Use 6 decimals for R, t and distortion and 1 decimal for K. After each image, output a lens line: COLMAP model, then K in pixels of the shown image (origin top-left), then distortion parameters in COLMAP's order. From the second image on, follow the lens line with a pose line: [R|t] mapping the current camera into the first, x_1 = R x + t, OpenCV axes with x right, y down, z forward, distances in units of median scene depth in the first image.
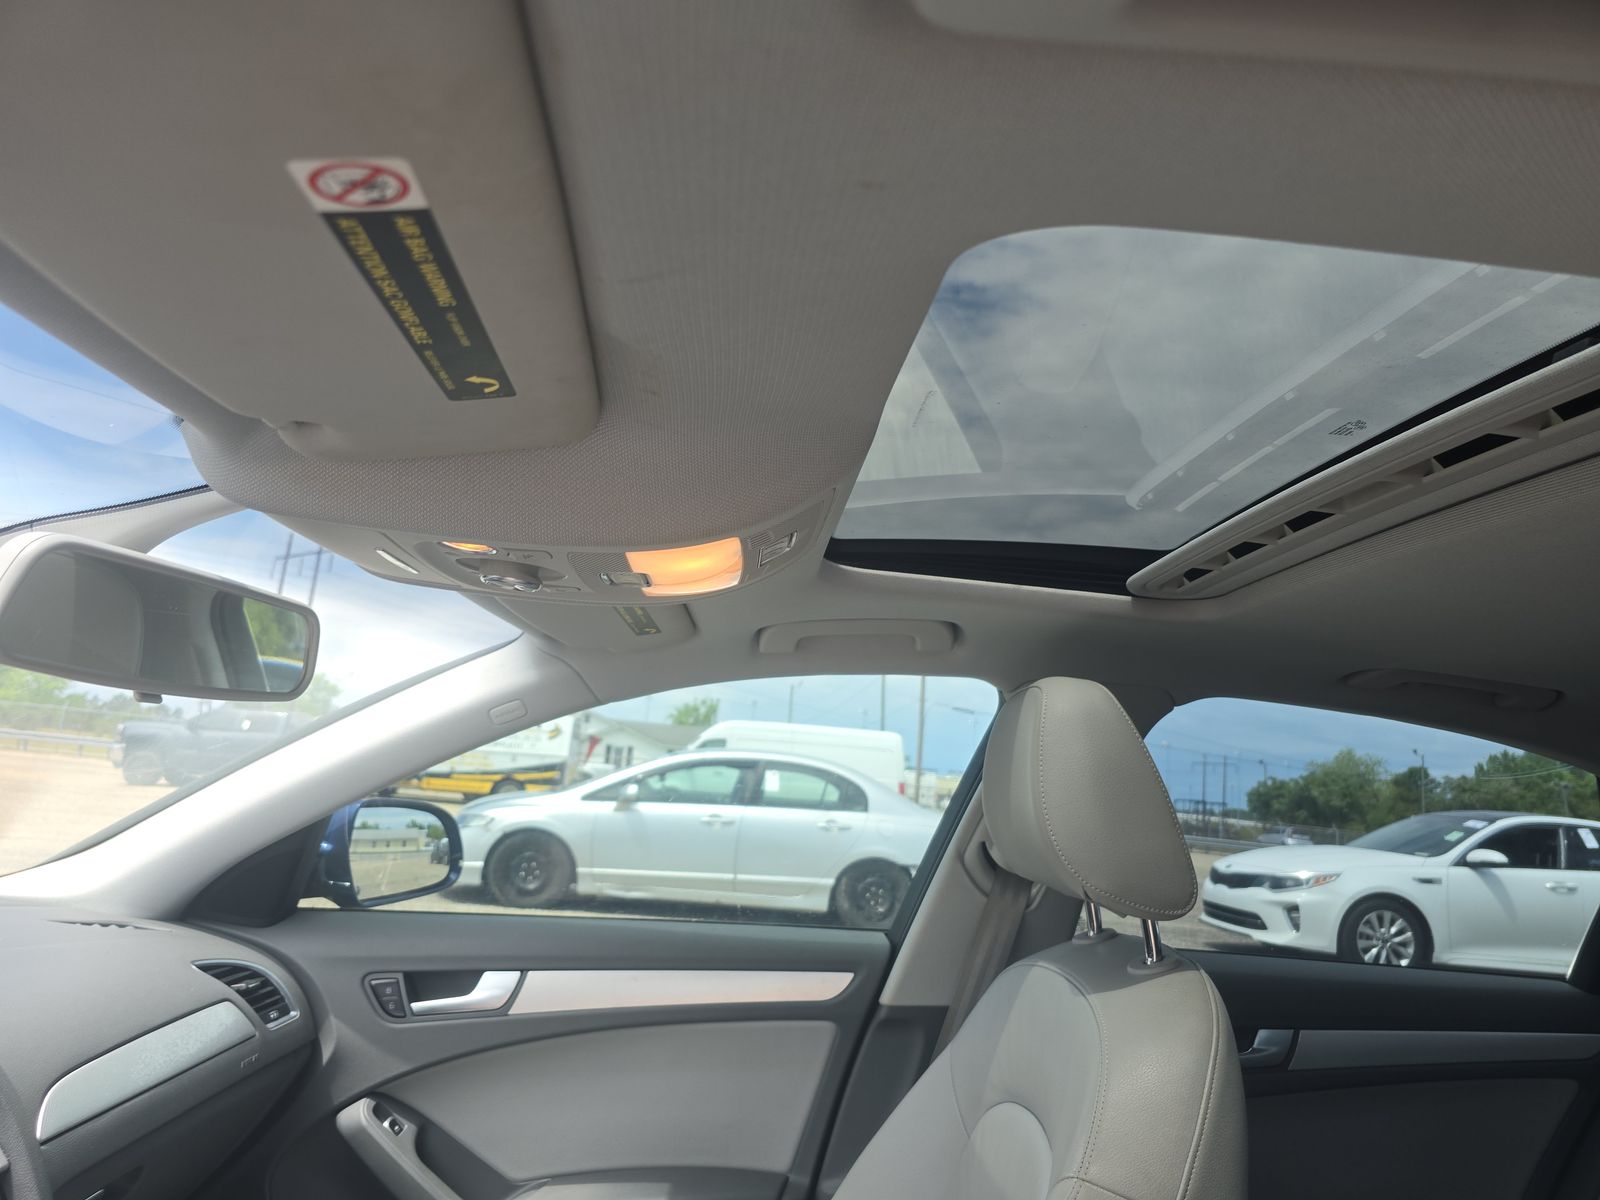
lens RADIAL K [[1053.2, 0, 797.4], [0, 1053.2, 614.0], [0, 0, 1]] dist [0.034561, -0.030970]
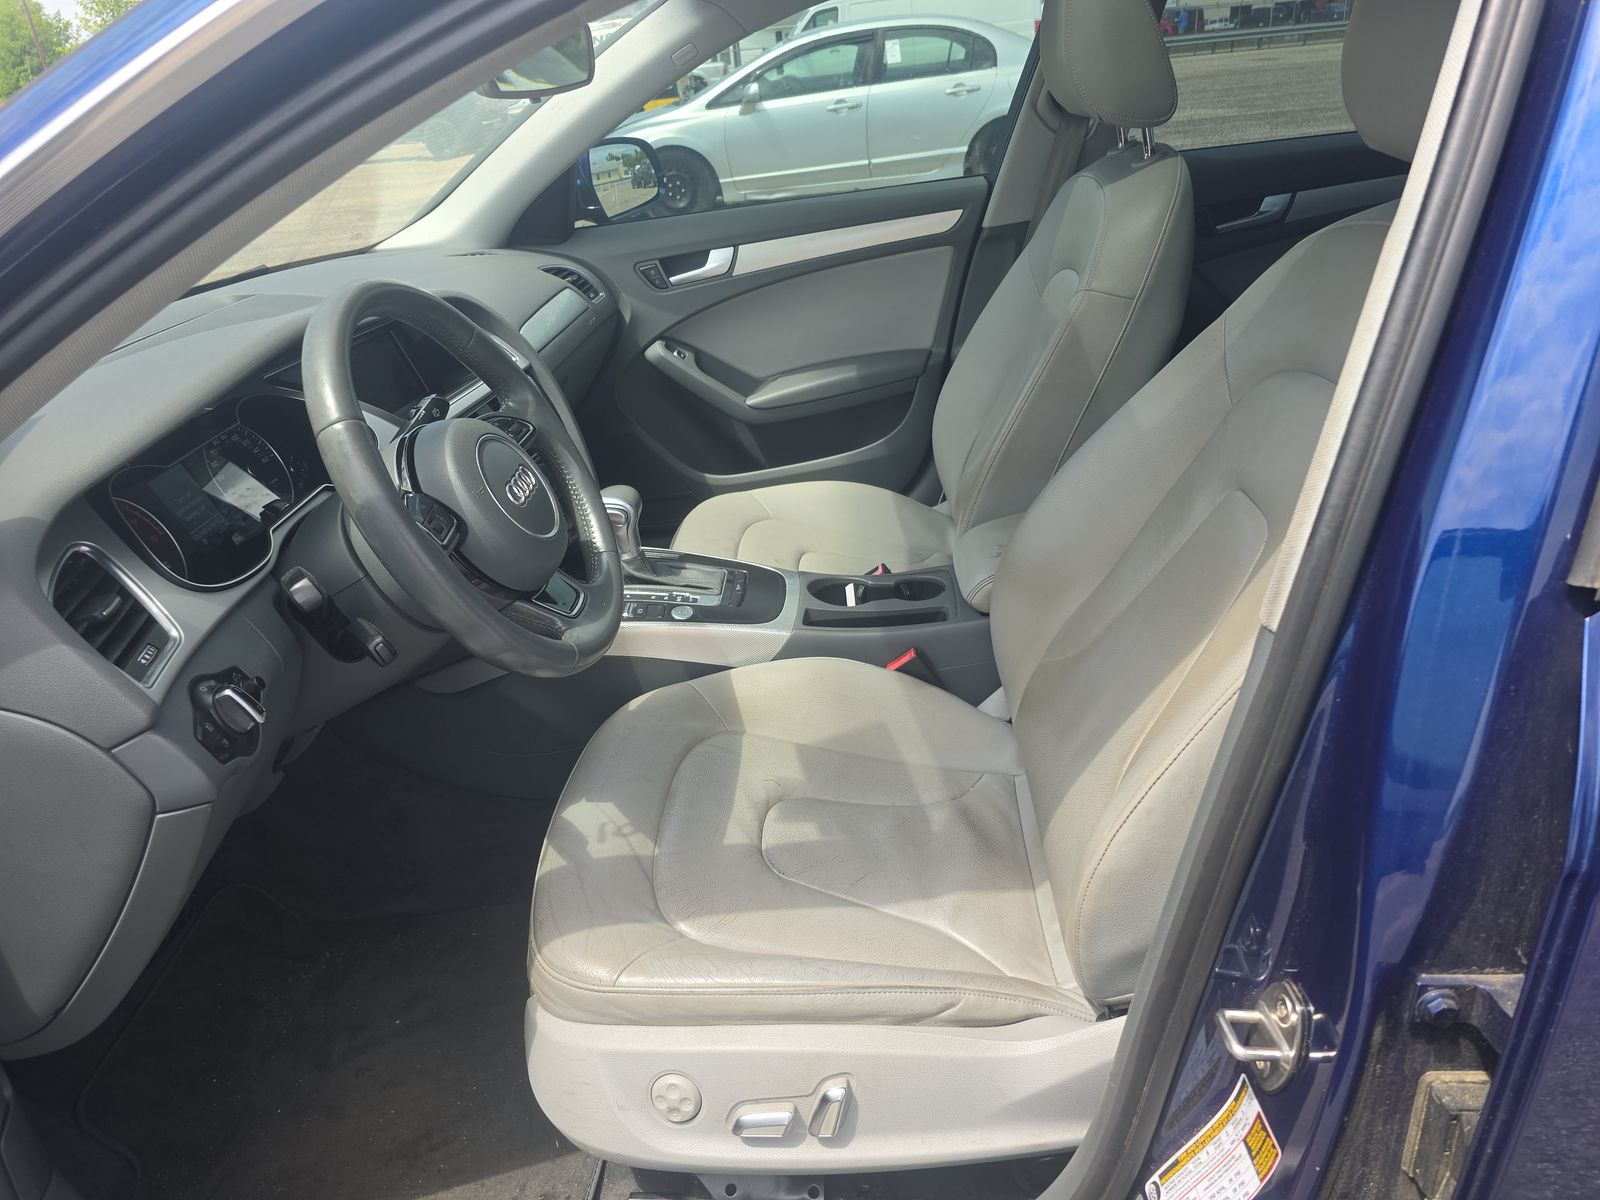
lens RADIAL K [[1053.2, 0, 796.3], [0, 1053.2, 614.3], [0, 0, 1]] dist [0.034561, -0.030970]
pose [[0.979206, -0.104001, -0.174182, 0.024389], [0.187824, 0.789235, 0.584662, -0.094123], [0.076666, -0.605220, 0.792358, -0.434939]]
